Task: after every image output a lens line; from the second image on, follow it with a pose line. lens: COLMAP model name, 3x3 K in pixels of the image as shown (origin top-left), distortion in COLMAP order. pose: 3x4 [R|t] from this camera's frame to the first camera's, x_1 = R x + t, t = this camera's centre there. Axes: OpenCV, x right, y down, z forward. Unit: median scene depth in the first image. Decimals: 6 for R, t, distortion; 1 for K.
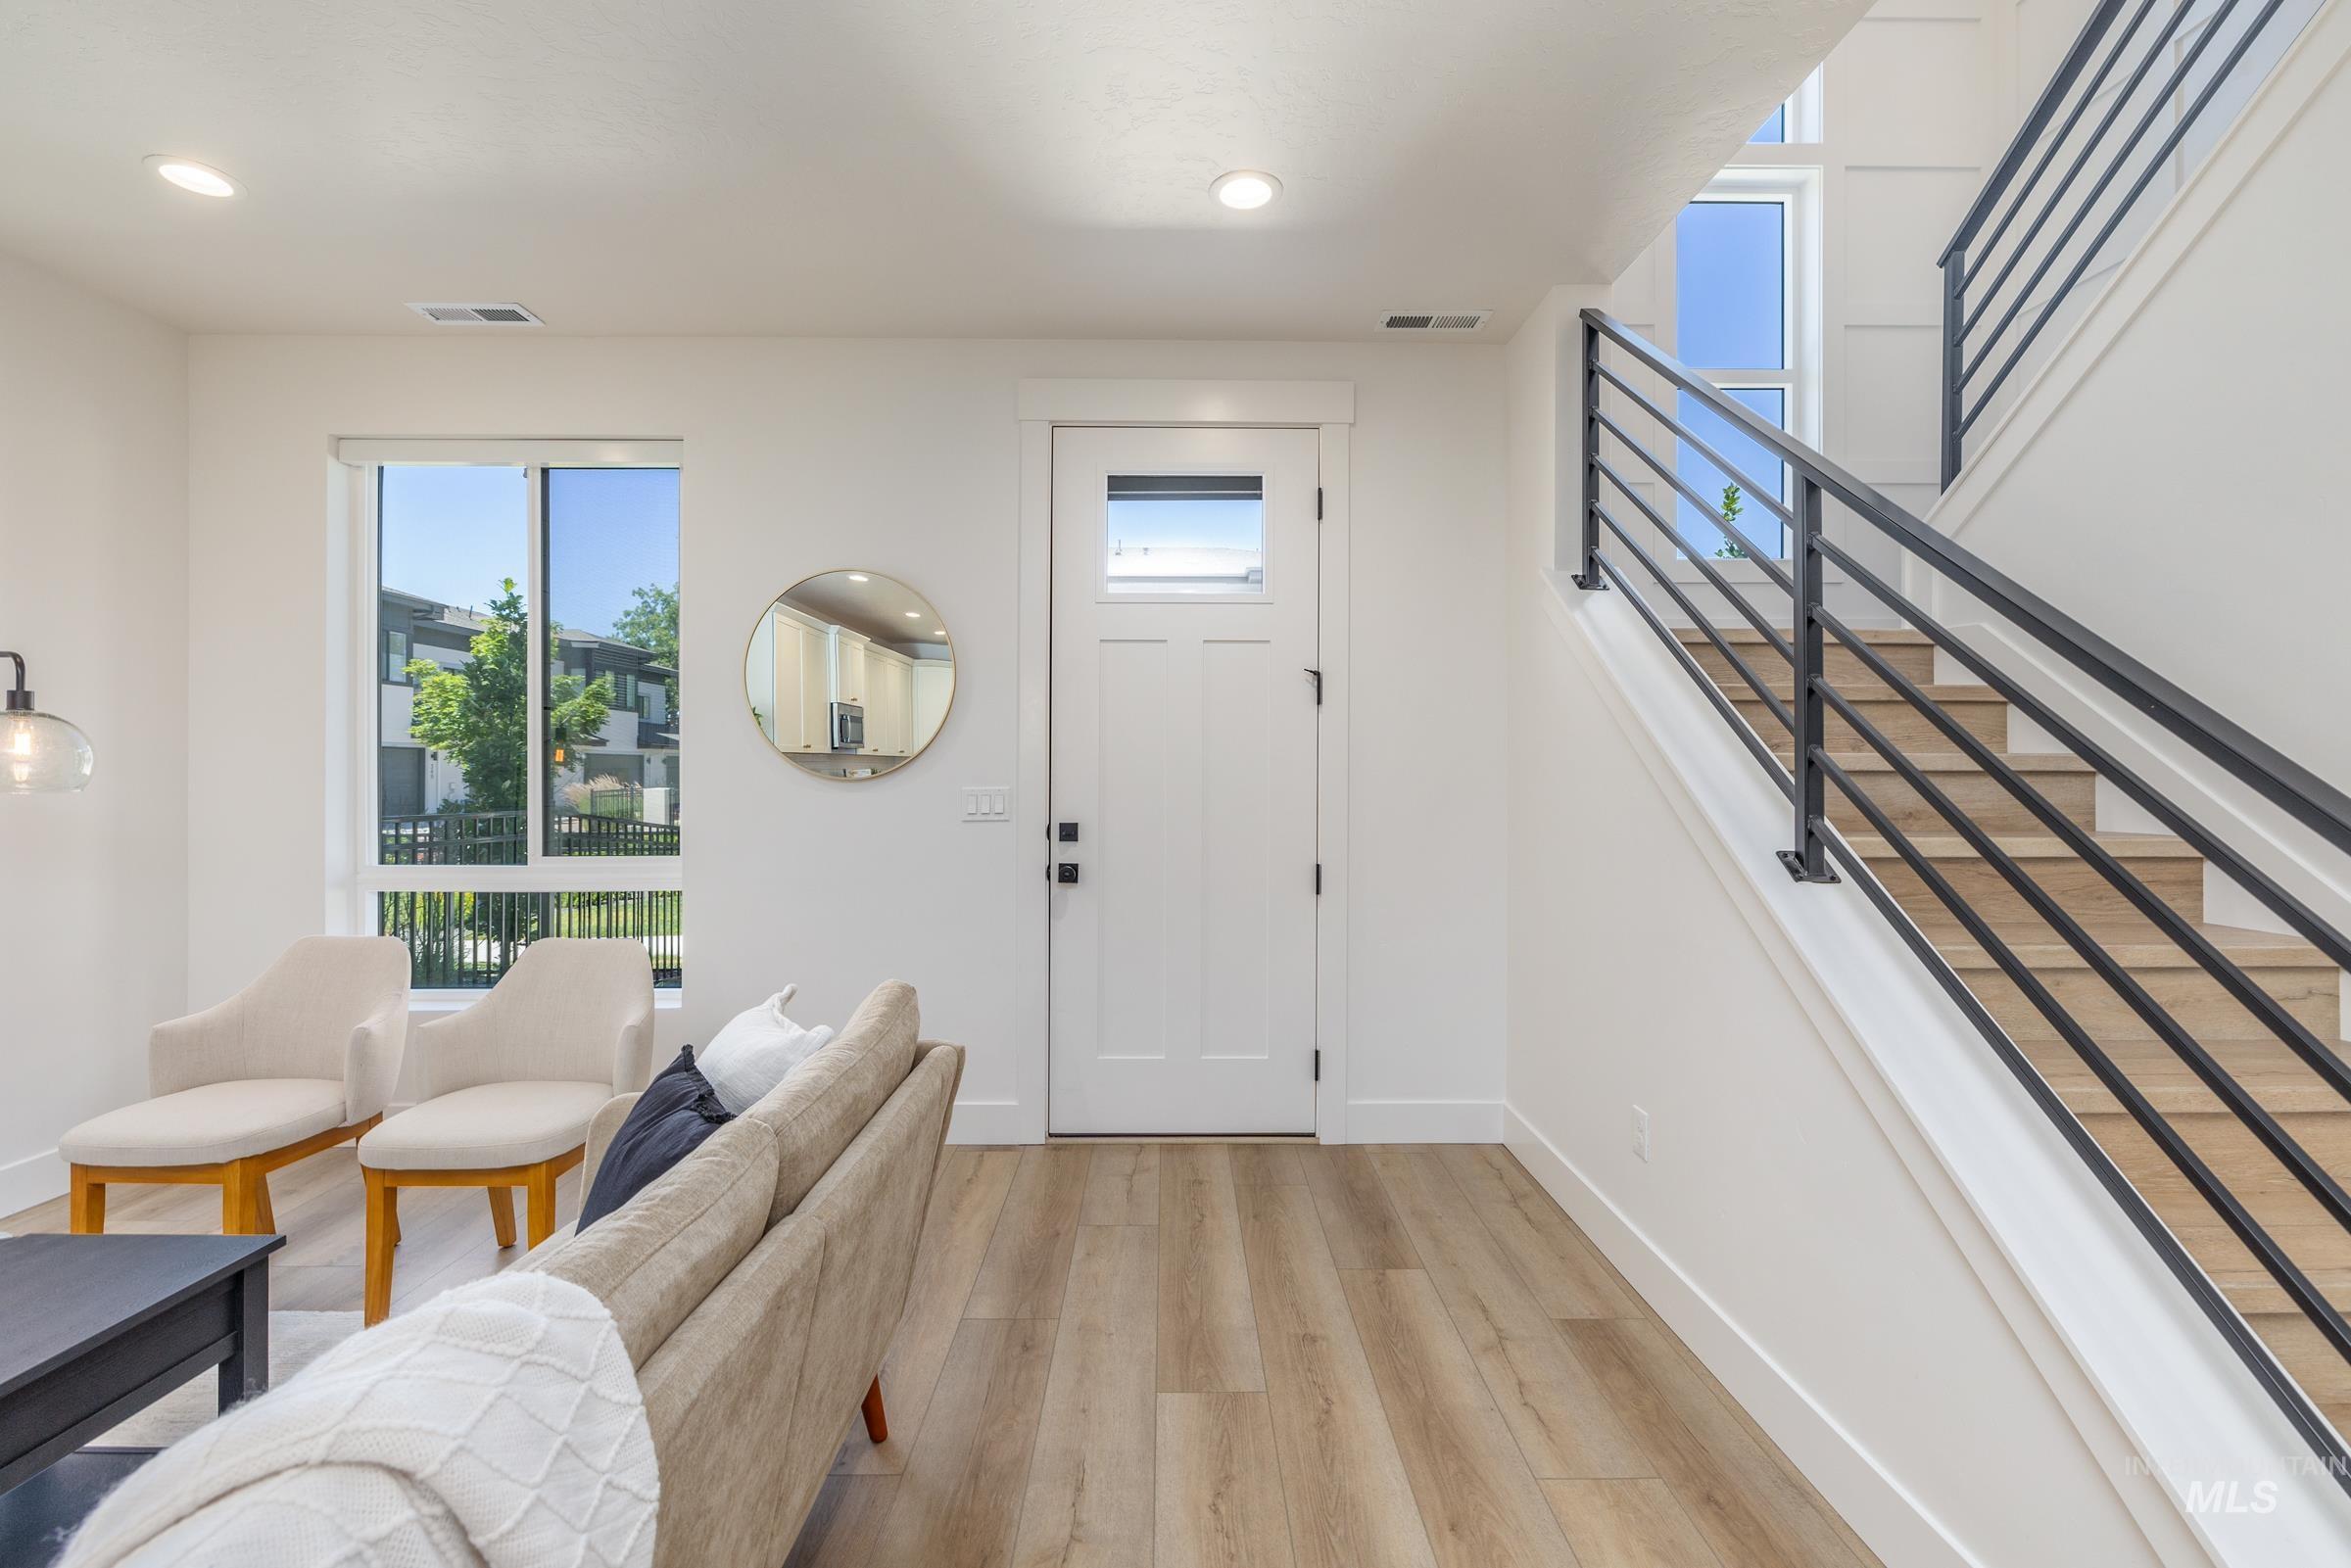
lens RADIAL K [[996.7, 0, 1175.3], [0, 996.7, 770.6], [0, 0, 1]] dist [-0.000673, 0.000041]
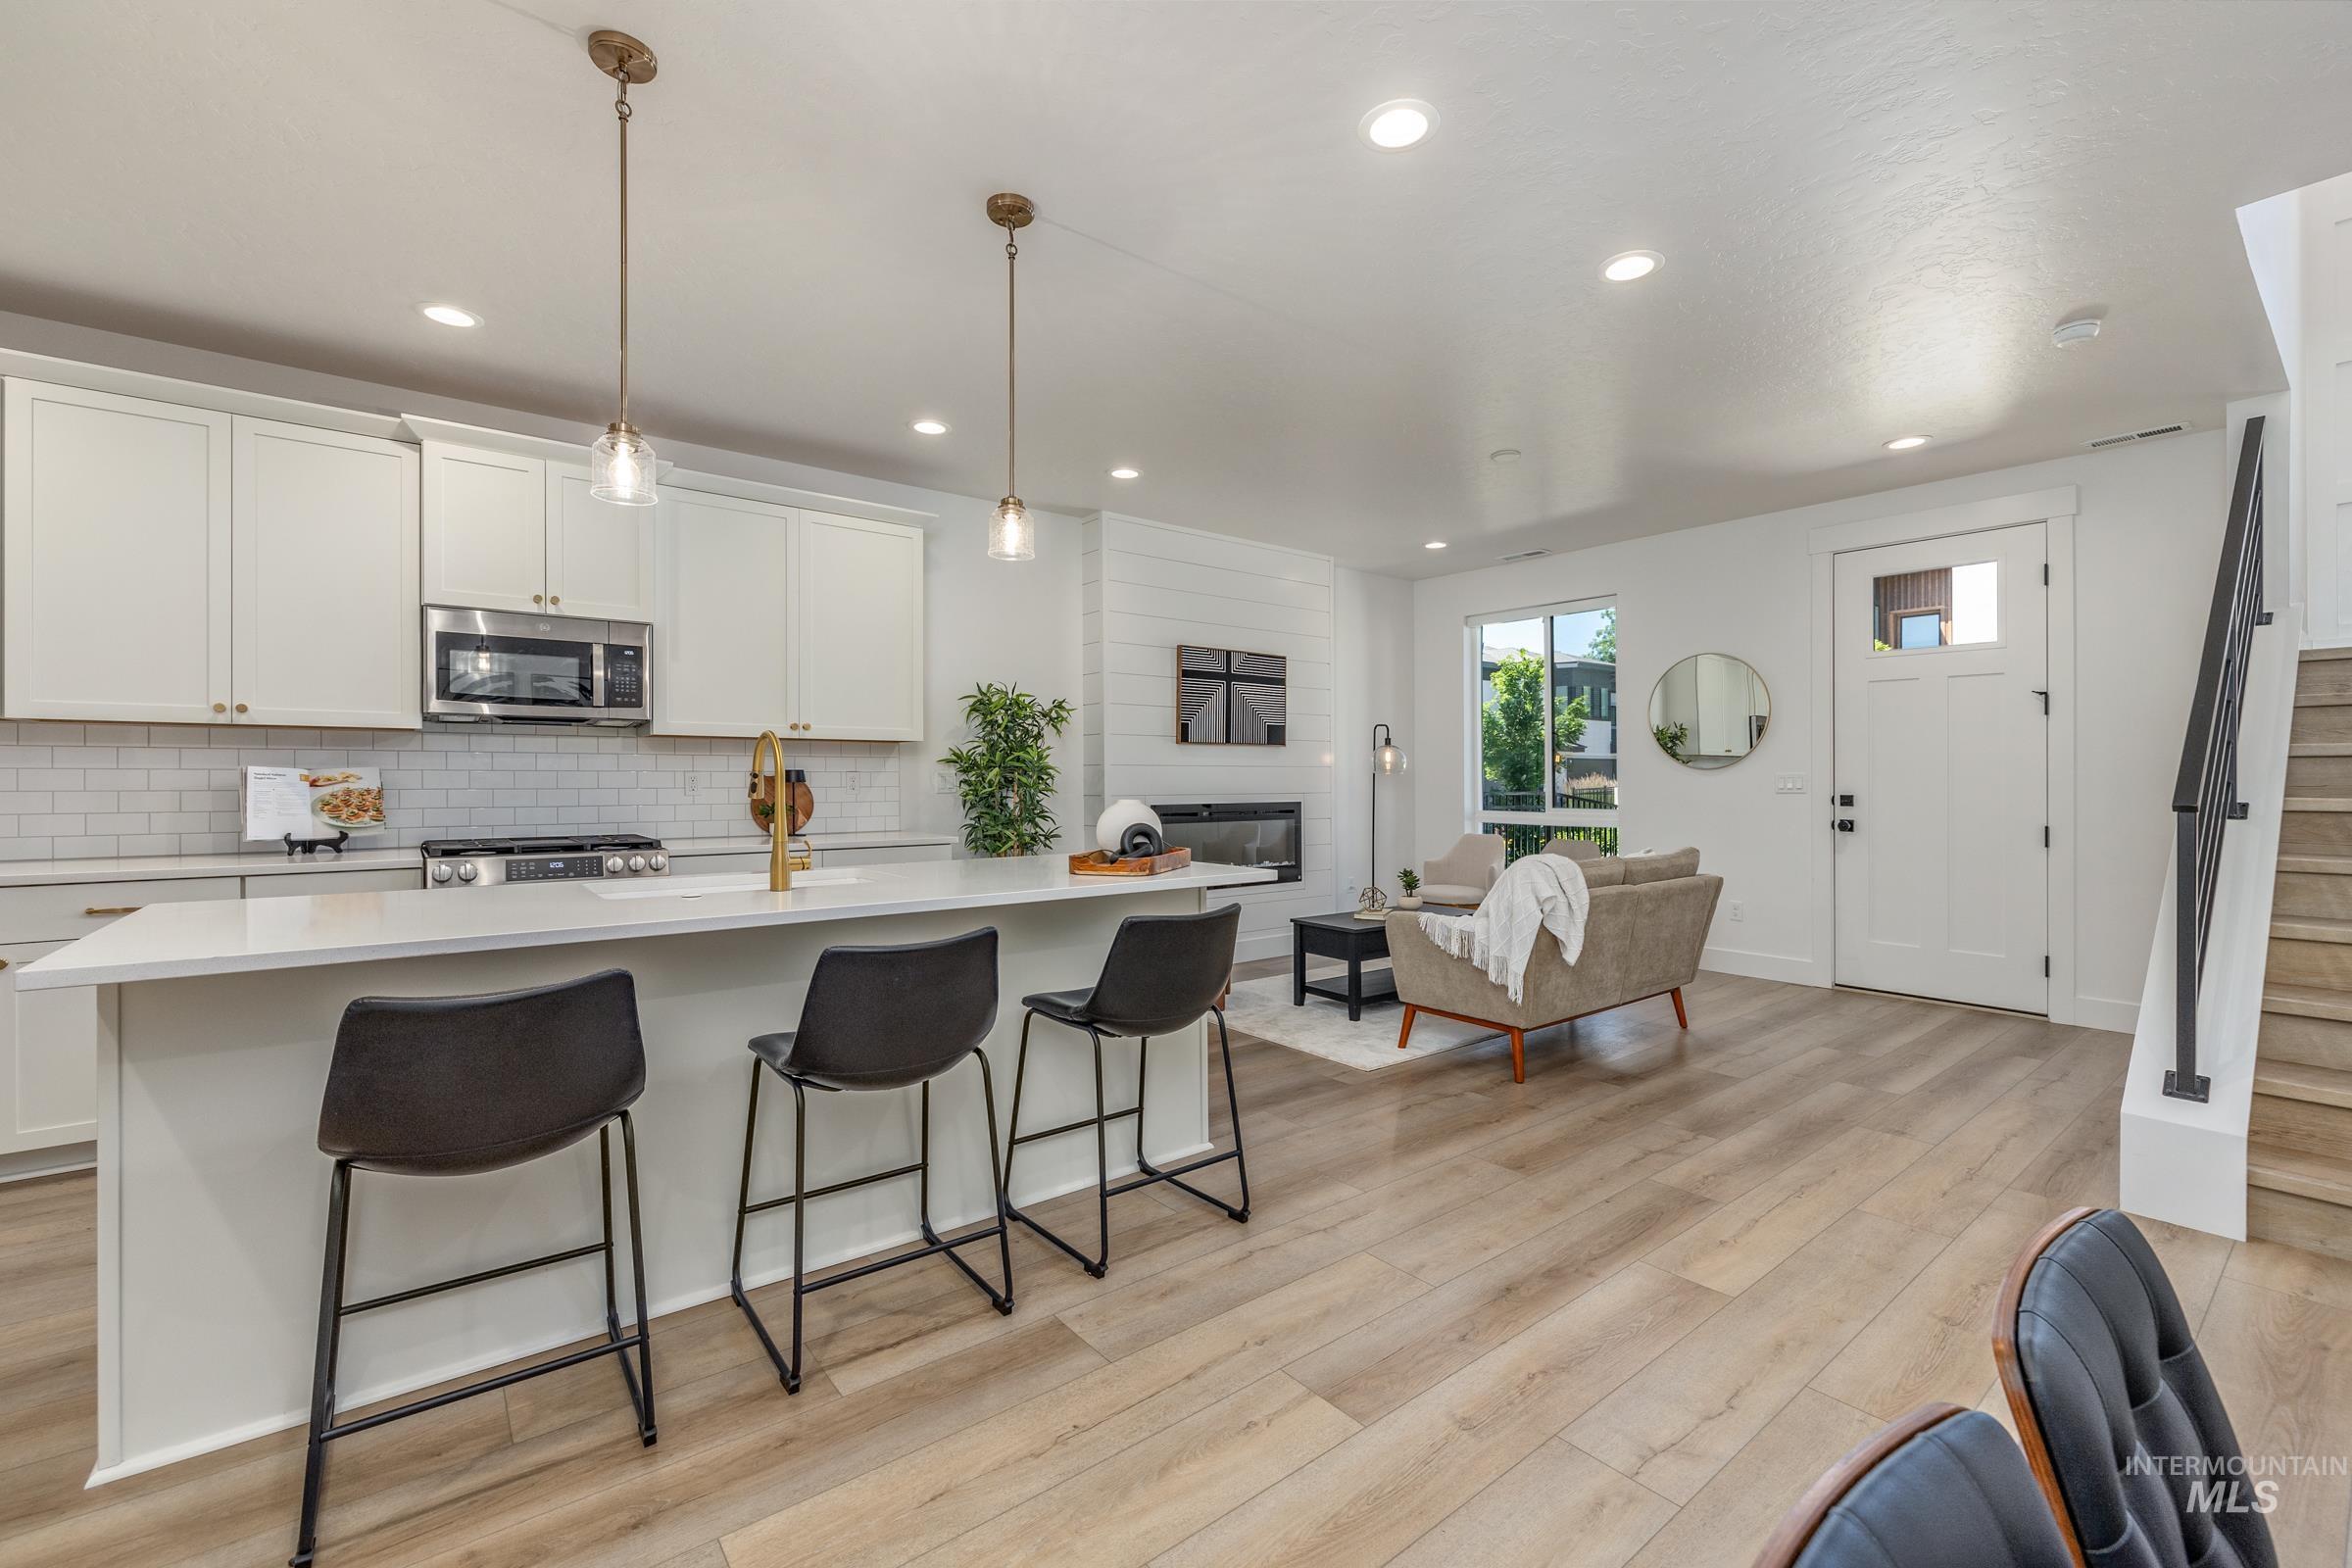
lens RADIAL K [[981.4, 0, 1178.9], [0, 981.4, 773.8], [0, 0, 1]] dist [0.001045, 0.000065]
pose [[0.612789, -0.003110, -0.790241, 0.565242], [0.002728, 0.999995, -0.001820, 0.020702], [0.790242, -0.001041, 0.612794, -0.972123]]
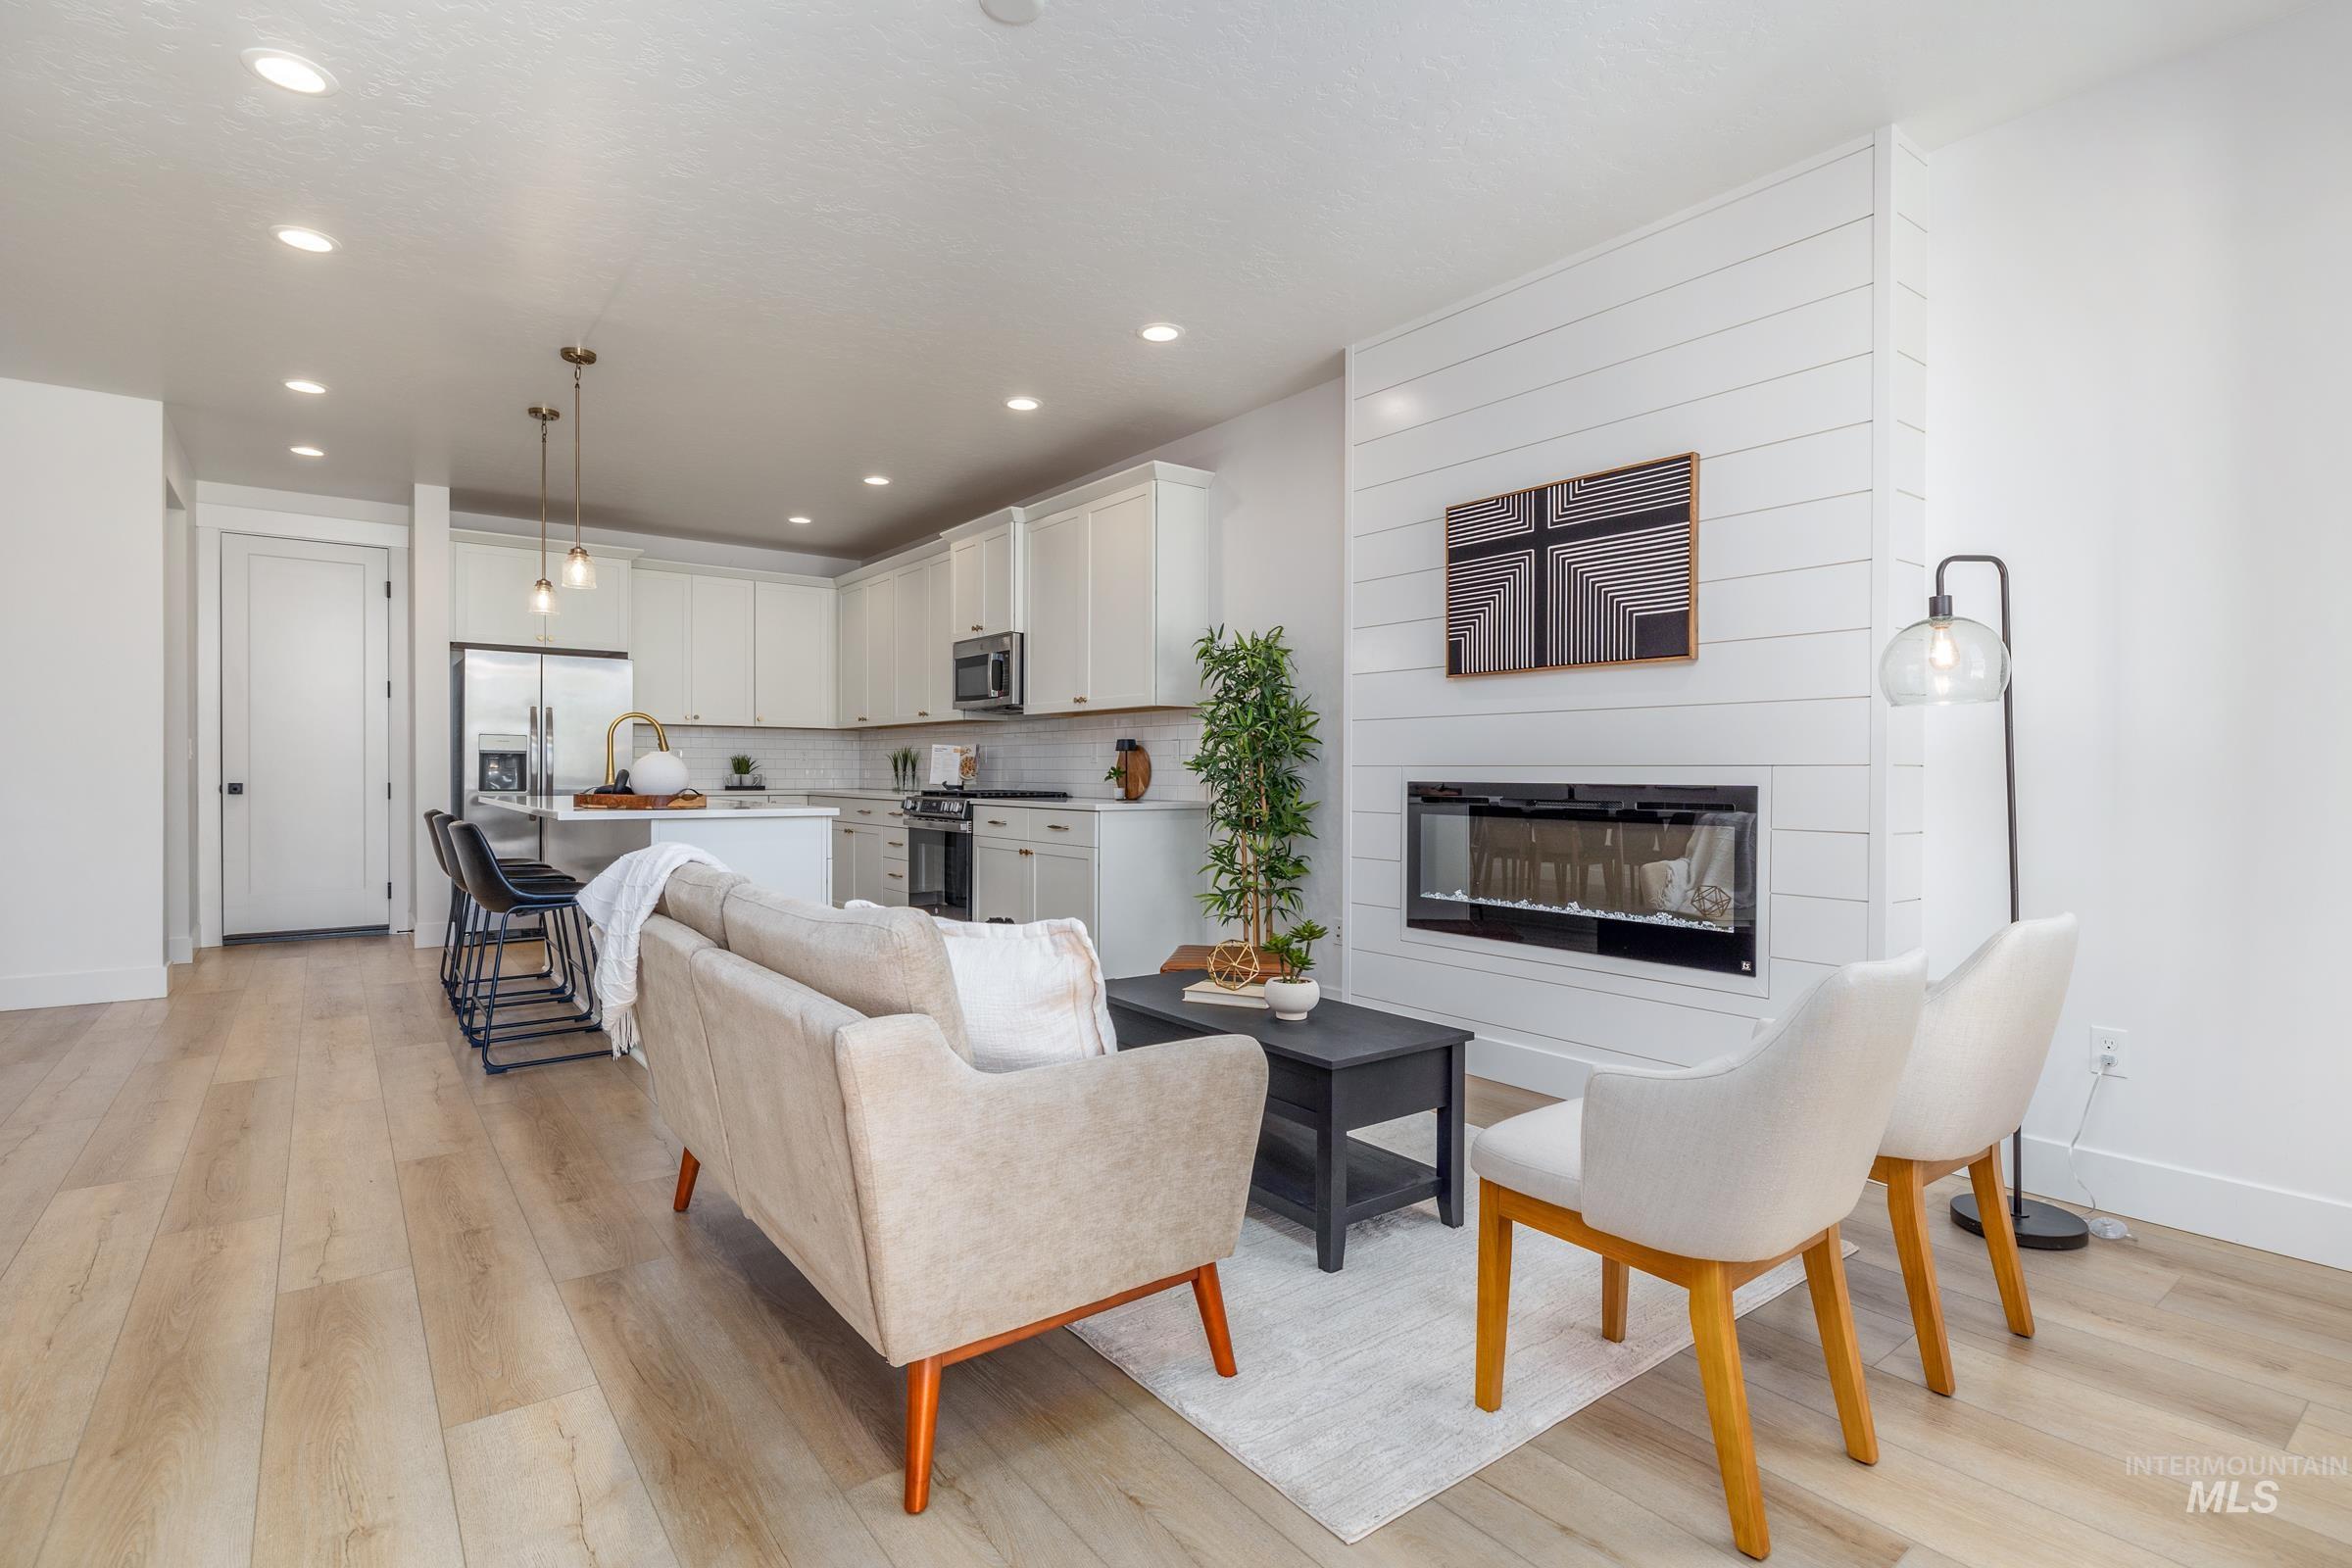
lens RADIAL K [[1116.3, 0, 1179.6], [0, 1116.3, 782.7], [0, 0, 1]] dist [-0.002610, 0.000591]
pose [[-0.799623, 0.000539, -0.600502, 0.032020], [-0.003844, 0.999975, 0.006017, 0.074073], [0.600490, 0.007120, -0.799600, 1.153112]]
